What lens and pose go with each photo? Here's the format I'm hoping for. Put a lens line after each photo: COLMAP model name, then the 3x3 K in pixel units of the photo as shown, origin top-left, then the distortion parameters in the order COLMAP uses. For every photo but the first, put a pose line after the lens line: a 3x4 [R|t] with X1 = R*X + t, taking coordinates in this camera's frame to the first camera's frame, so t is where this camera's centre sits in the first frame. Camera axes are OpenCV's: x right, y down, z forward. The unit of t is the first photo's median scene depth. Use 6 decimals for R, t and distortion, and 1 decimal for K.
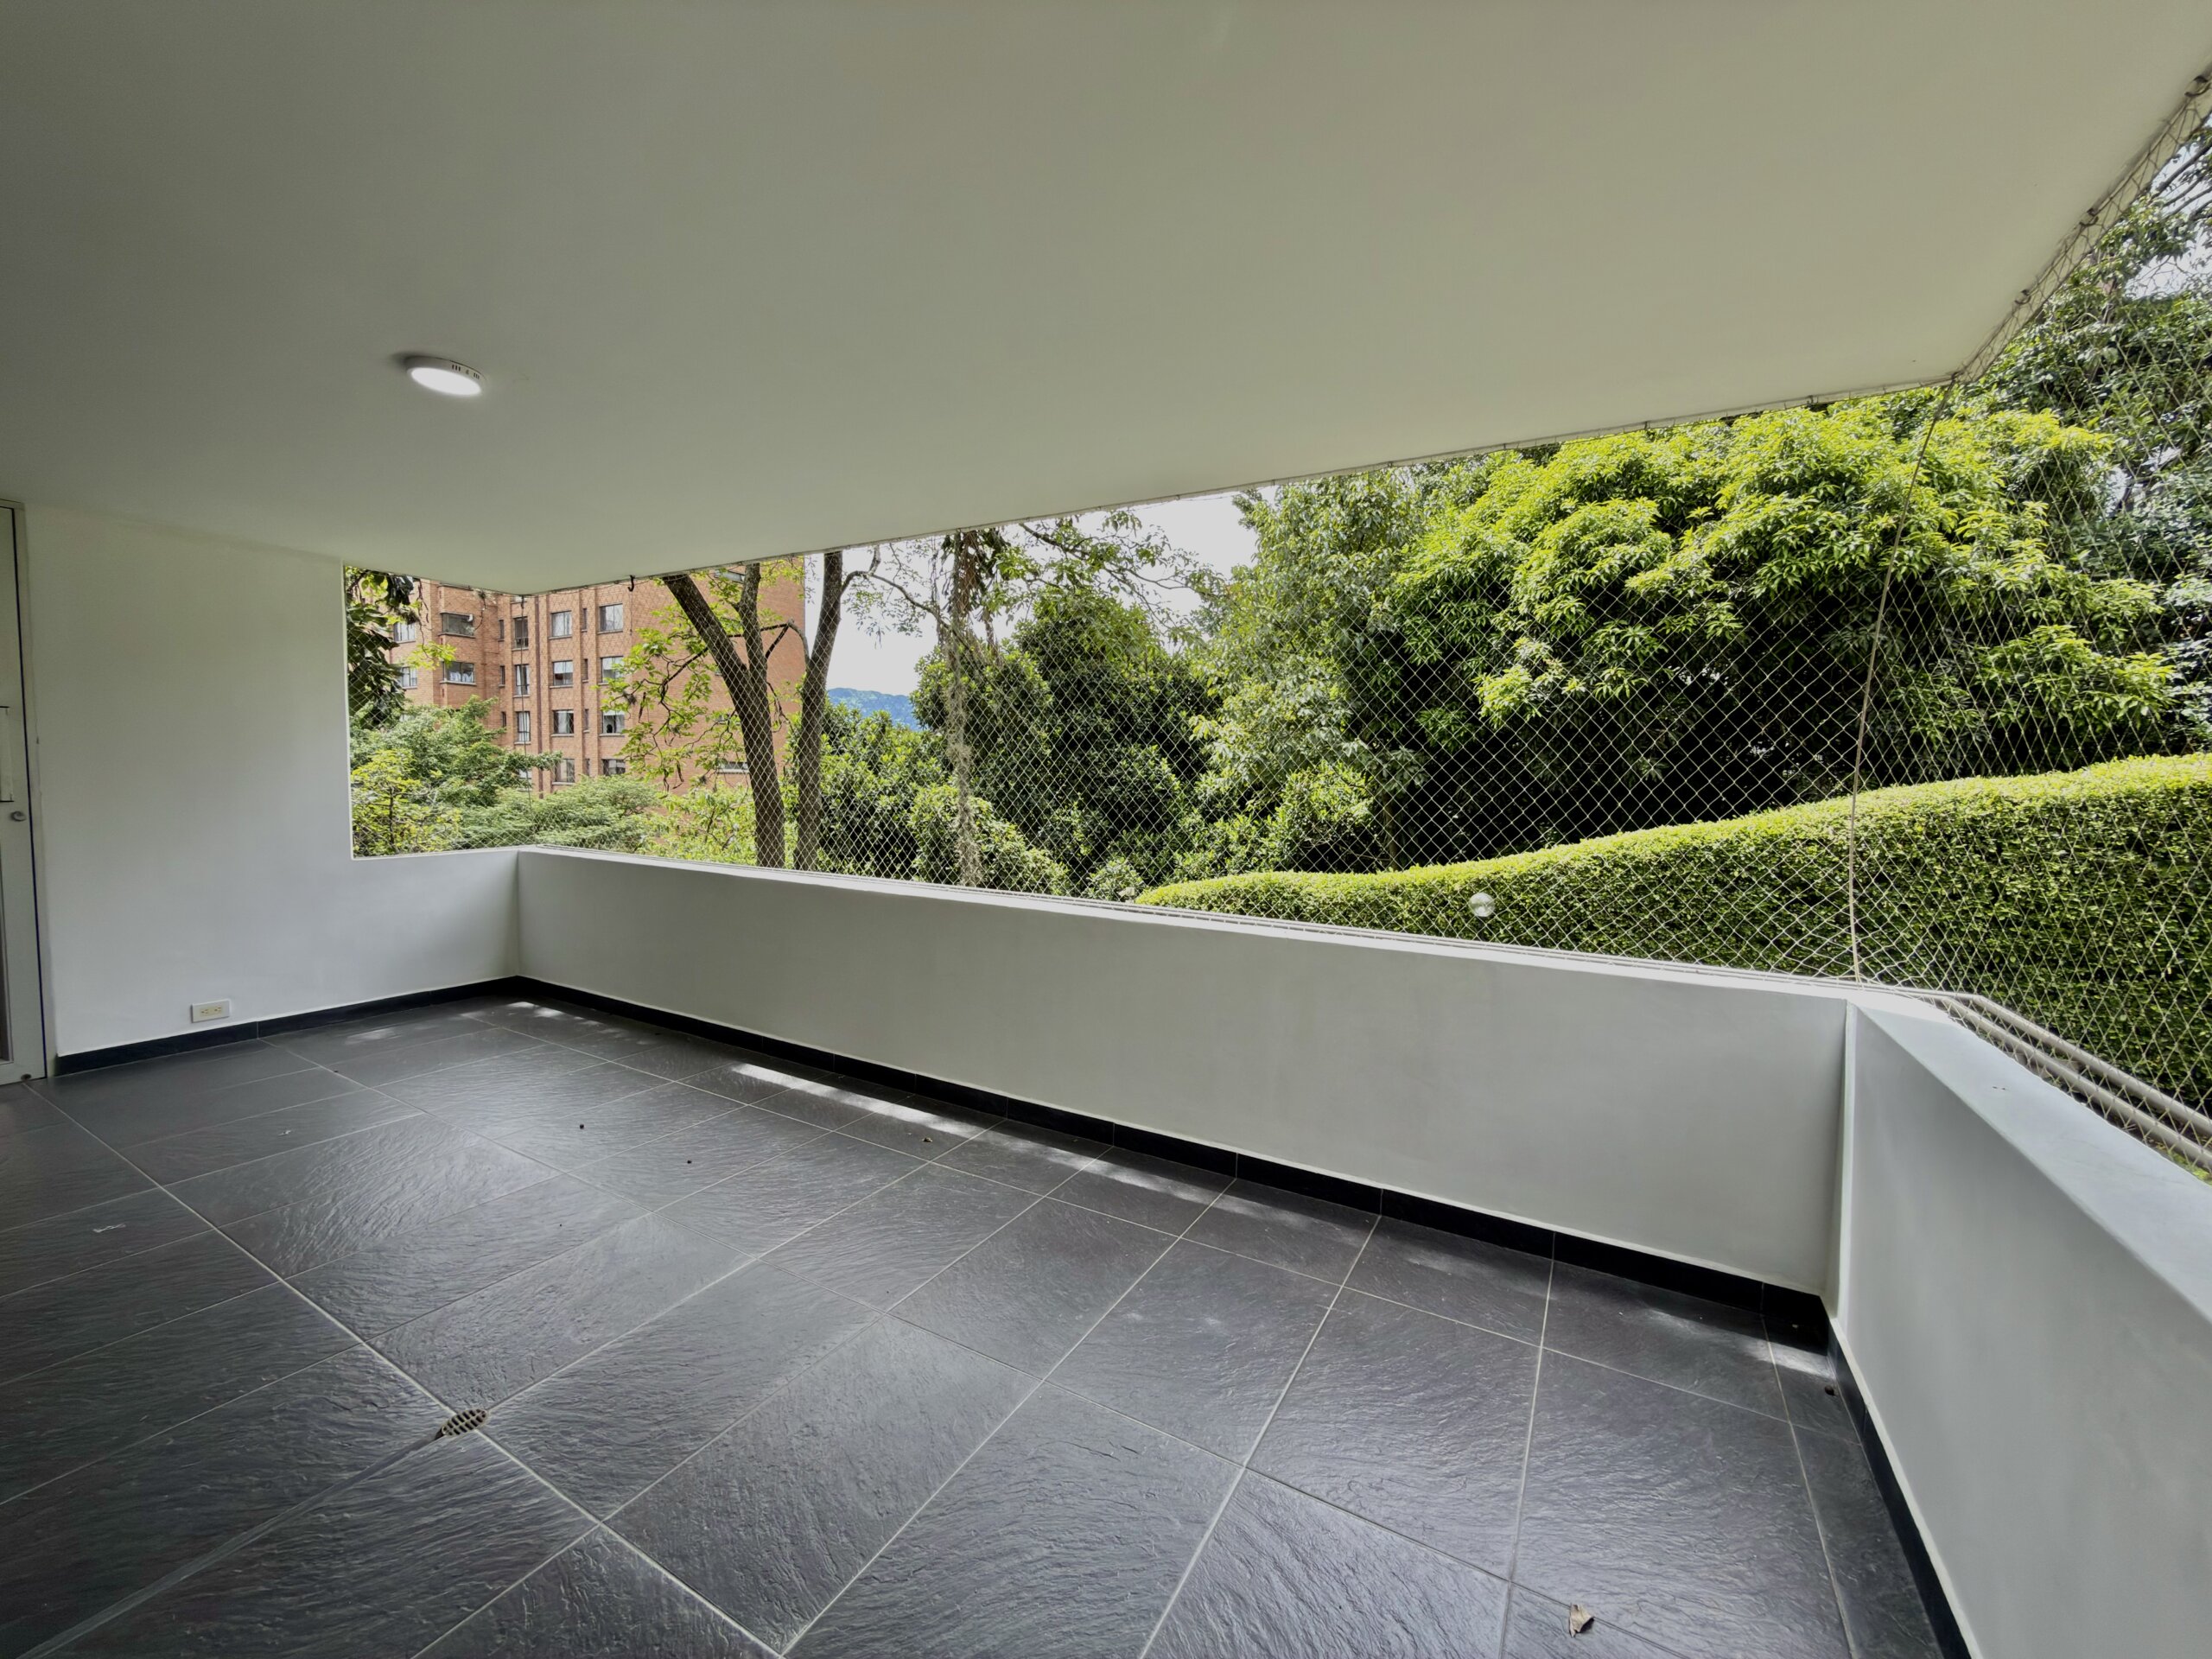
lens RADIAL K [[873.7, 0, 1104.9], [0, 873.7, 832.9], [0, 0, 1]] dist [-0.002762, -0.000288]
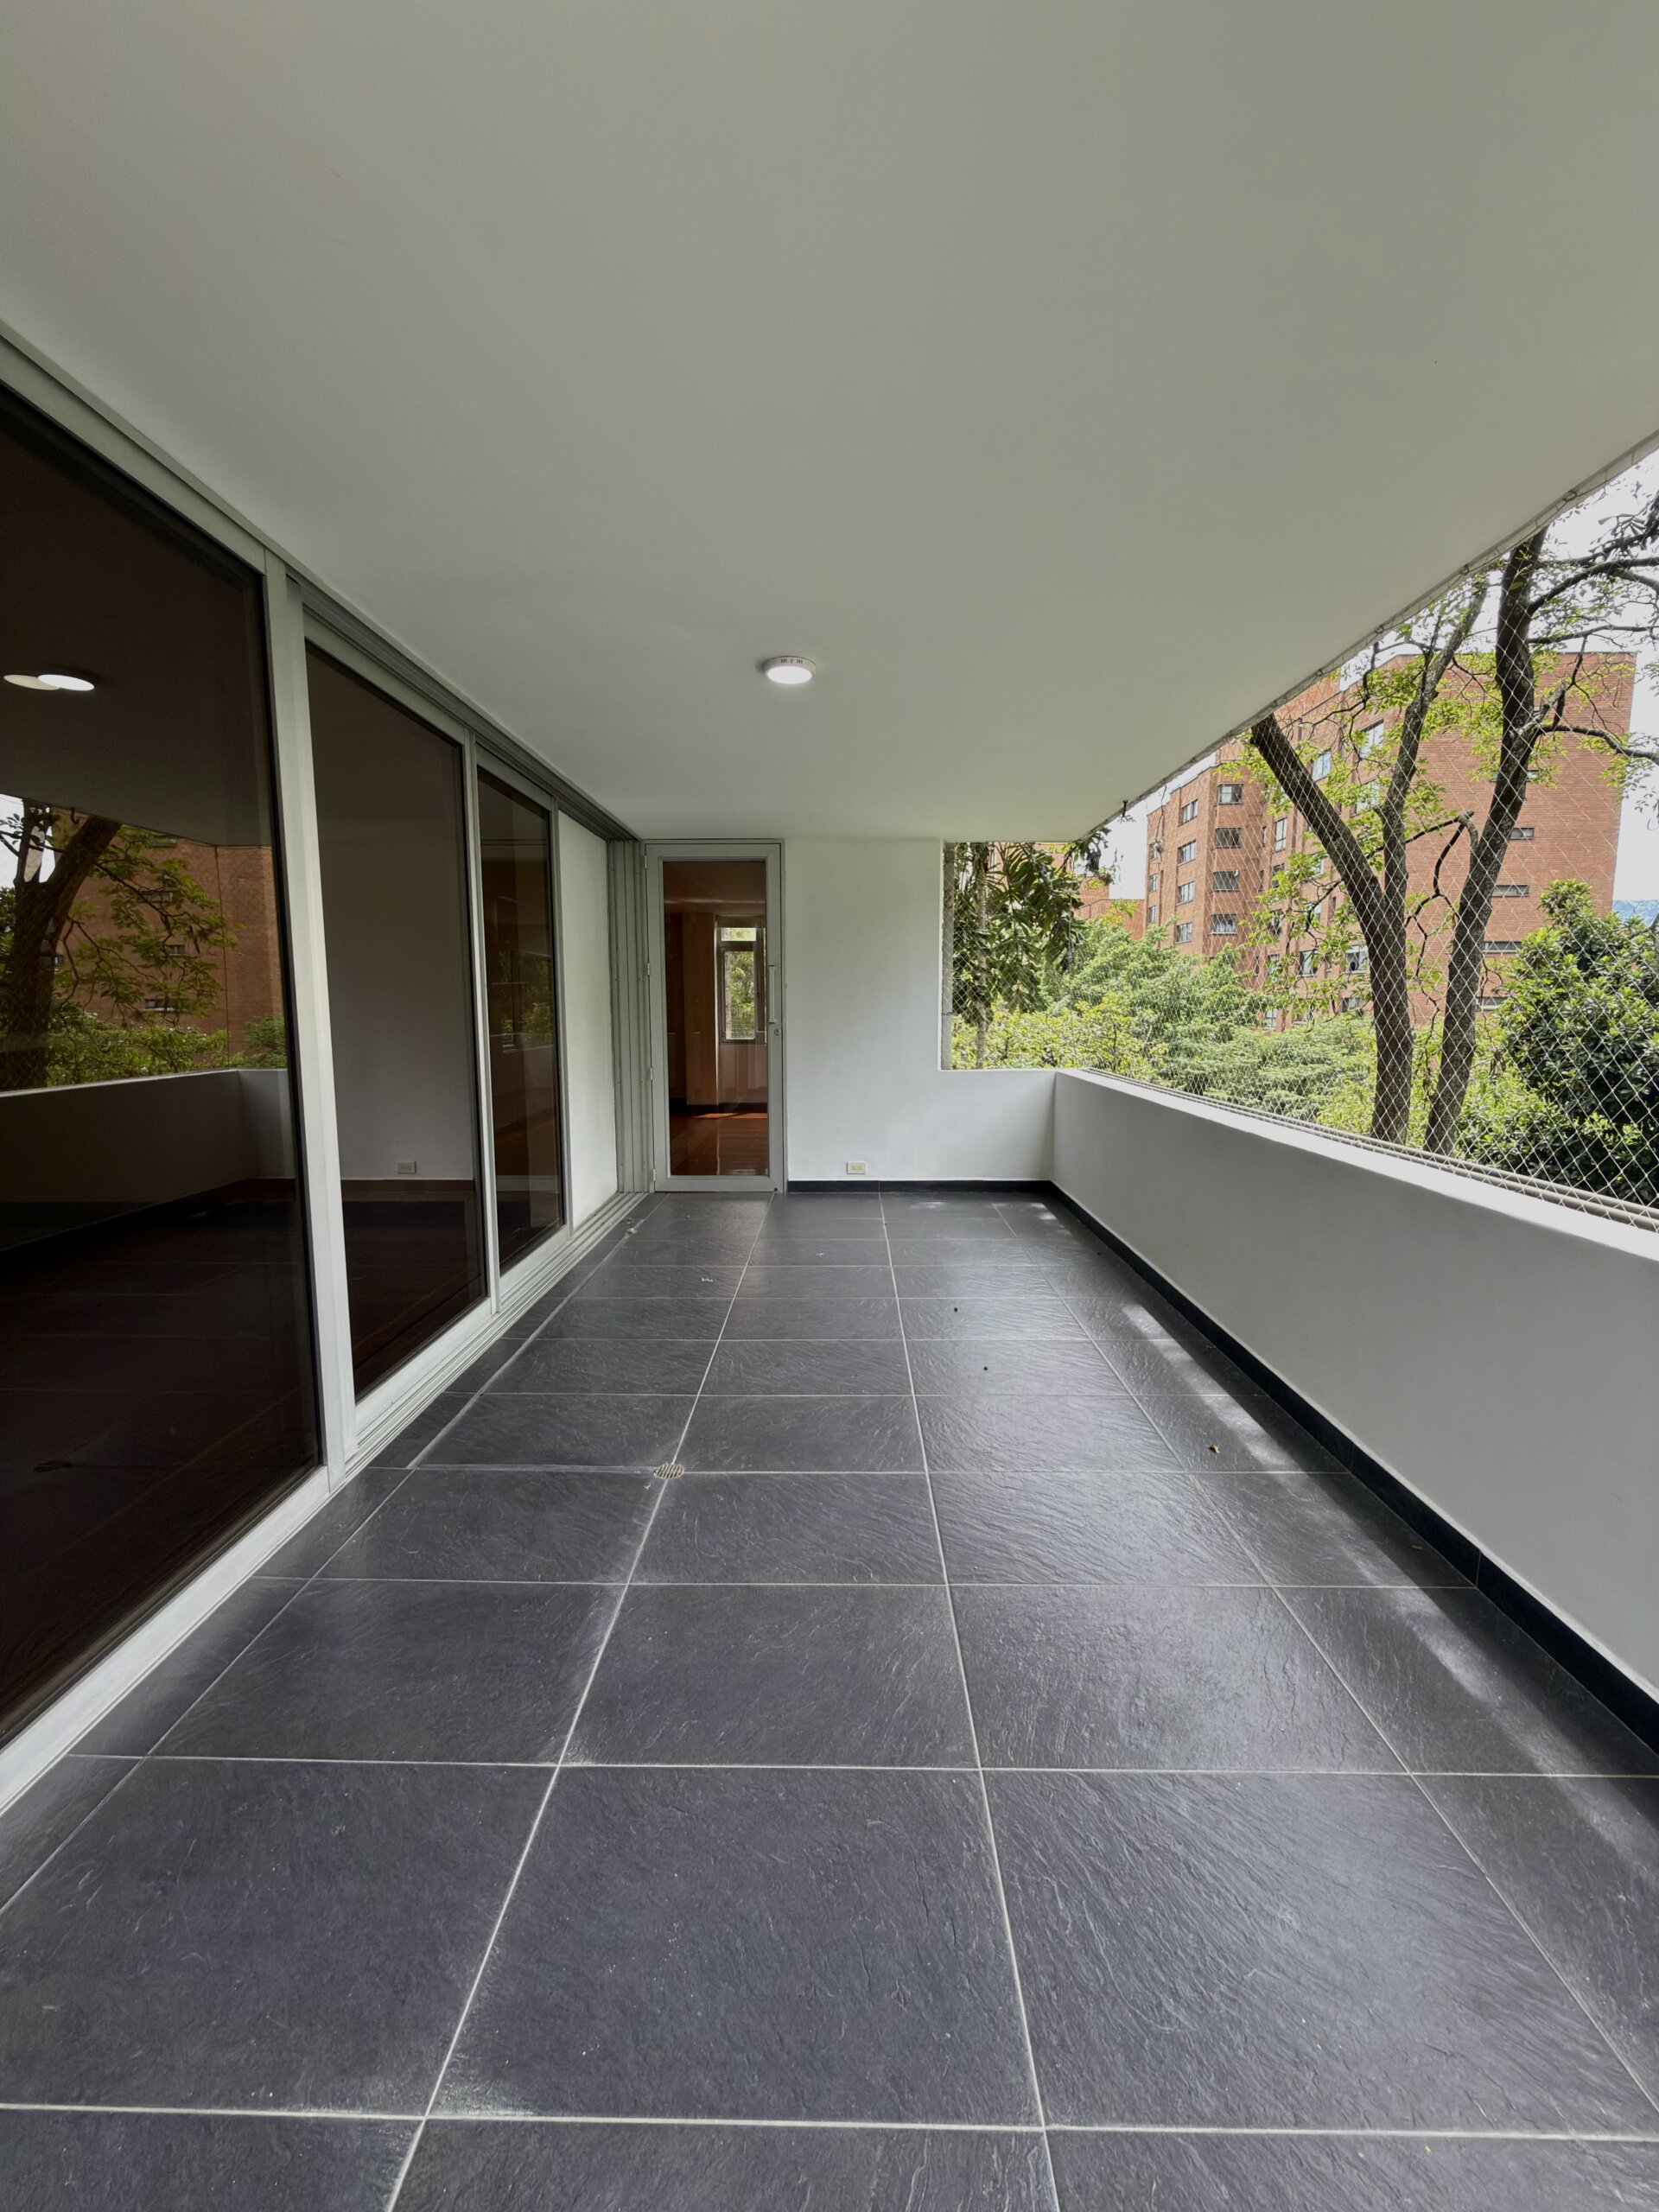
lens RADIAL K [[873.7, 0, 827.7], [0, 873.7, 1111.6], [0, 0, 1]] dist [-0.002762, -0.000288]
pose [[0.484358, 0.083709, -0.870856, 0.092138], [-0.045378, 0.996476, 0.070546, 0.003402], [0.873692, 0.005348, 0.486449, 0.101149]]
